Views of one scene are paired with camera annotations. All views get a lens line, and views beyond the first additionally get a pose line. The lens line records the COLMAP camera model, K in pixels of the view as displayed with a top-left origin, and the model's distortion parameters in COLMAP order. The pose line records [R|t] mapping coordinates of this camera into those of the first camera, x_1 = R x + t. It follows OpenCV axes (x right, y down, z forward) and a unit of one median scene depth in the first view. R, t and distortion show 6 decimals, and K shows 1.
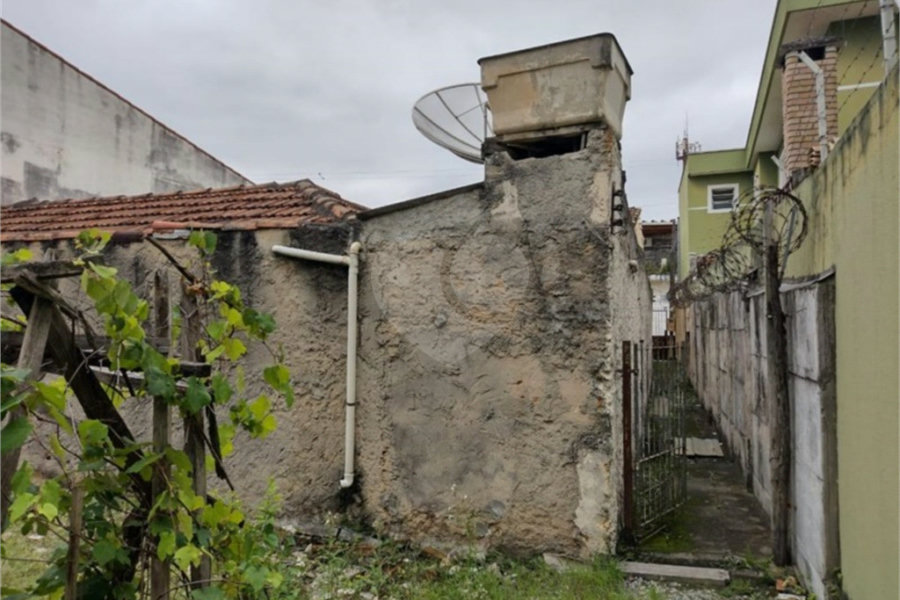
lens RADIAL K [[661.9, 0, 429.7], [0, 661.9, 305.7], [0, 0, 1]] dist [0.119061, -0.243444]
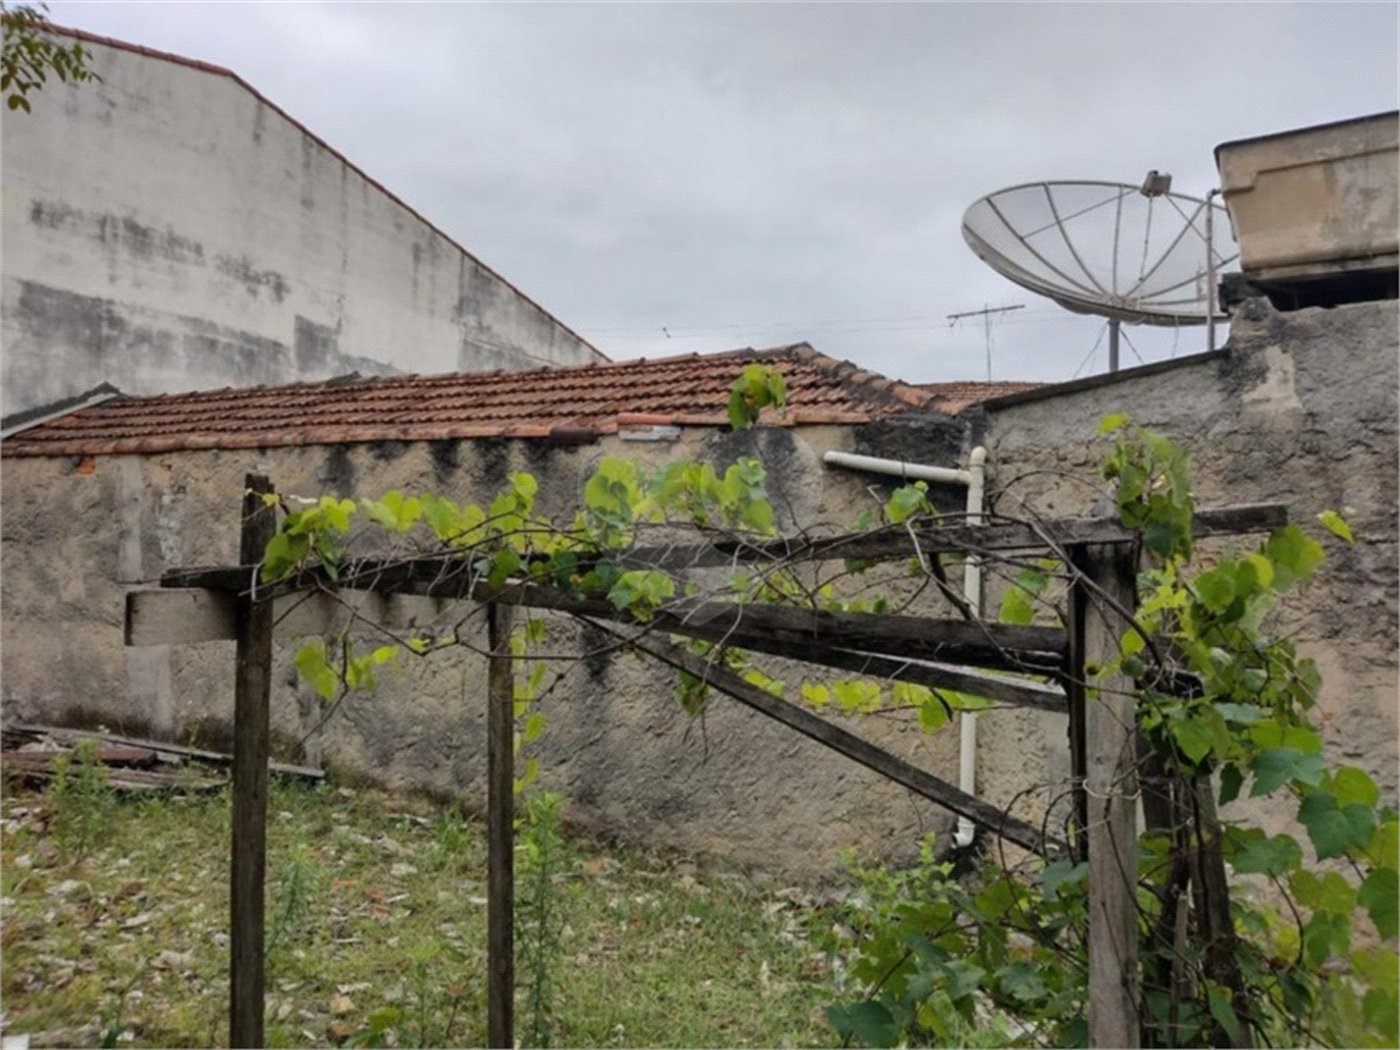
lens RADIAL K [[1048.4, 0, 694.3], [0, 1048.4, 534.3], [0, 0, 1]] dist [0.050003, -0.053061]
pose [[0.993465, 0.014446, -0.113217, -0.262300], [-0.014483, 0.999895, 0.000499, -0.011761], [0.113212, 0.001144, 0.993570, 0.003507]]
